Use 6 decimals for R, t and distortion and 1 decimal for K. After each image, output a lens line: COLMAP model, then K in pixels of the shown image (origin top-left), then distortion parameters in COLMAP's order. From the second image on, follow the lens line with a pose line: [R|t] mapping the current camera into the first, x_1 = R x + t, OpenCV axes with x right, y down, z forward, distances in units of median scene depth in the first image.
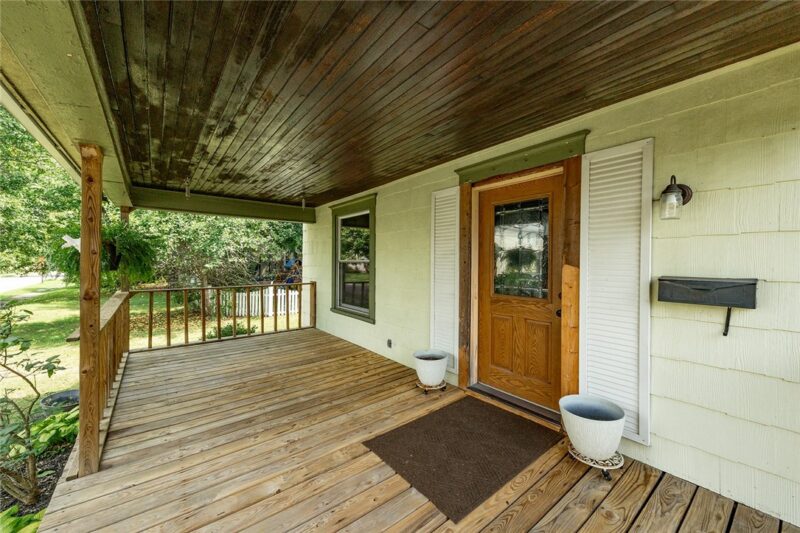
lens RADIAL K [[315.9, 0, 400.0], [0, 315.9, 266.5], [0, 0, 1]] dist [-0.001485, 0.000032]
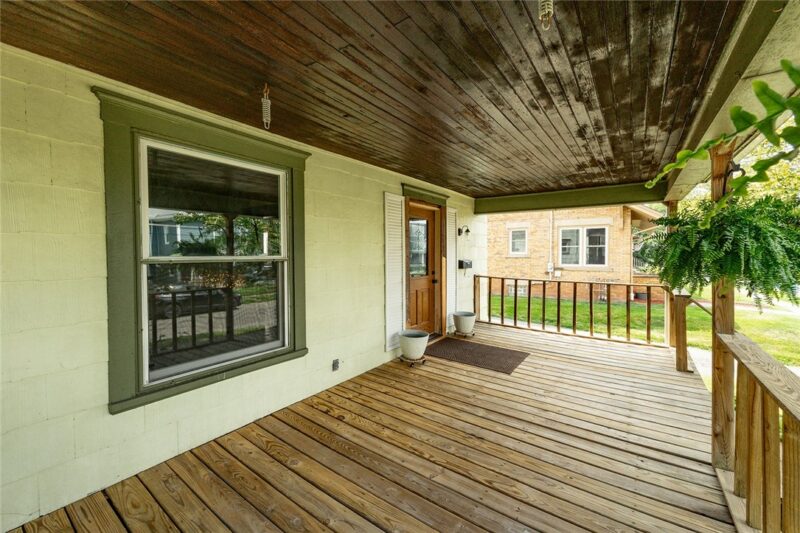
lens RADIAL K [[308.5, 0, 389.8], [0, 308.5, 259.2], [0, 0, 1]] dist [-0.001271, -0.000048]
pose [[-0.231602, -0.020956, 0.972585, -1.091273], [0.021379, 0.999417, 0.026625, -0.038482], [-0.972576, 0.026959, -0.231019, 1.453344]]
